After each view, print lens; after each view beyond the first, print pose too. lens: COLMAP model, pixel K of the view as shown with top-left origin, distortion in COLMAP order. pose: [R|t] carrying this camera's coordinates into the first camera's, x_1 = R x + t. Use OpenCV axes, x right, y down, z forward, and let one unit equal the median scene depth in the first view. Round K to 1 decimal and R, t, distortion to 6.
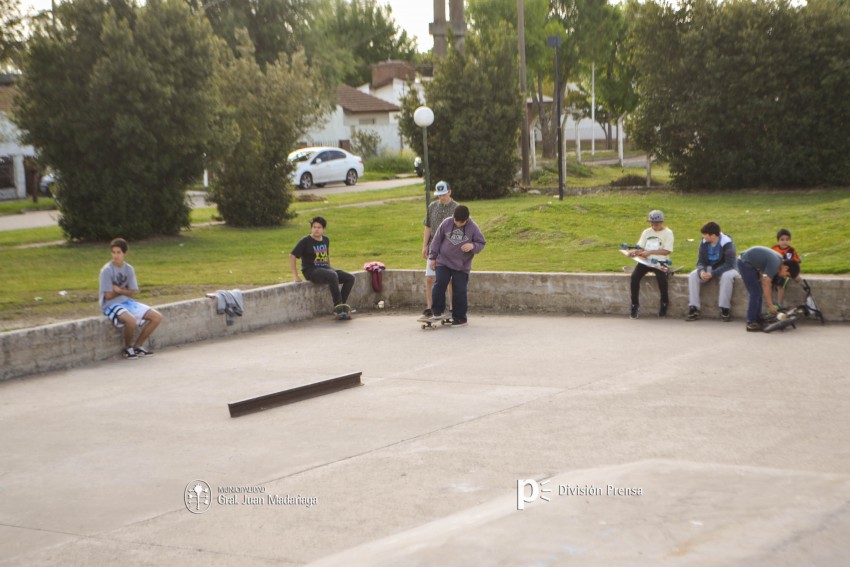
lens RADIAL K [[1869.0, 0, 450.0], [0, 1869.0, 283.7], [0, 0, 1]] dist [-0.038318, 0.391160]
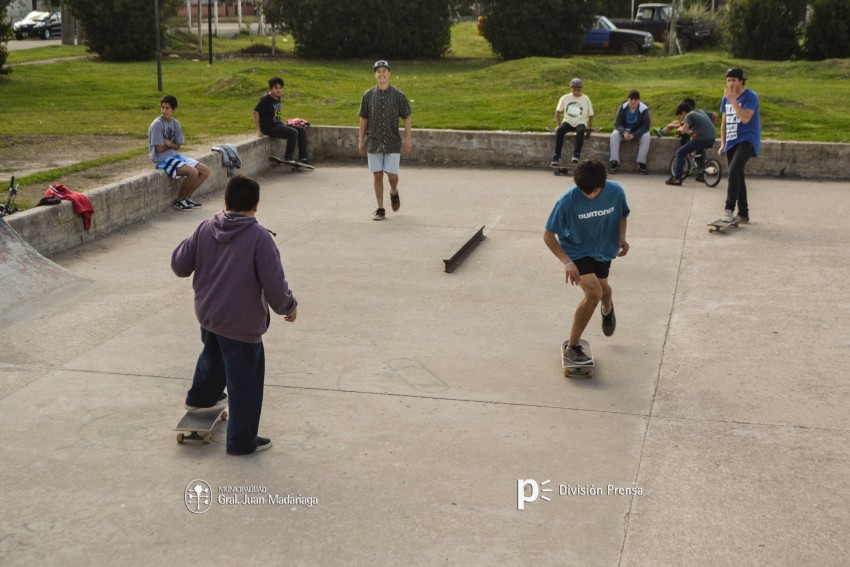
lens RADIAL K [[1406.4, 0, 425.0], [0, 1406.4, 283.5], [0, 0, 1]] dist [-0.013774, 0.038545]
pose [[0.940112, -0.024429, 0.339988, -0.163903], [-0.012904, 0.994163, 0.107116, -0.002896], [-0.340620, -0.105088, 0.934310, 0.108439]]
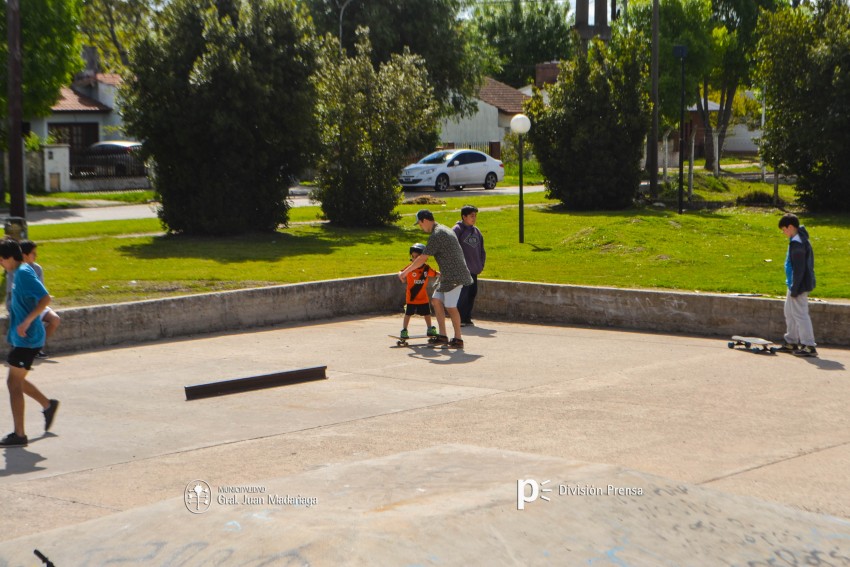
lens RADIAL K [[1981.4, 0, 439.0], [0, 1981.4, 284.8], [0, 0, 1]] dist [0.026315, 0.108243]
pose [[0.993114, 0.048019, -0.106863, 0.062009], [-0.048438, 0.998825, -0.001332, -0.000473], [0.106674, 0.006499, 0.994273, -0.057643]]
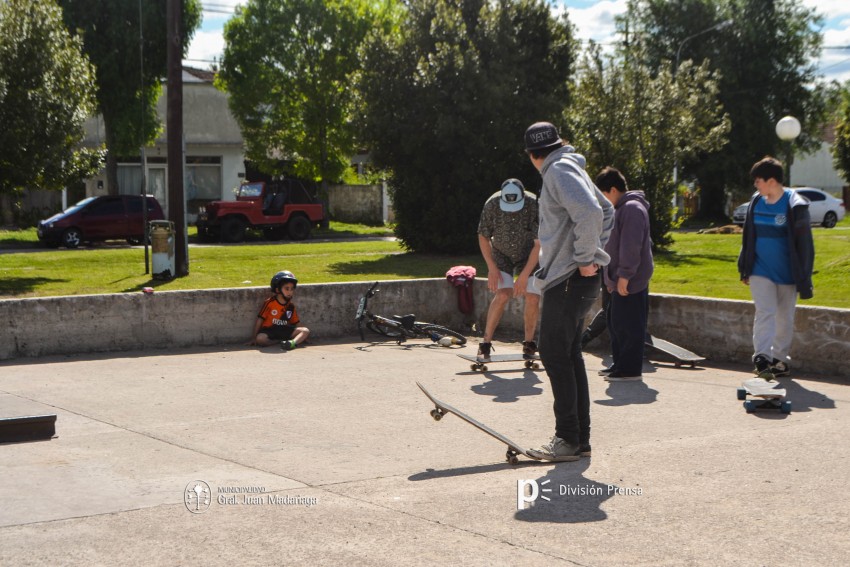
lens RADIAL K [[1607.9, 0, 425.0], [0, 1607.9, 283.5], [0, 0, 1]] dist [0.028902, -0.008519]
pose [[0.929430, 0.063381, -0.363516, 0.108152], [-0.072307, 0.997322, -0.010985, 0.001699], [0.361846, 0.036494, 0.931523, 0.260325]]
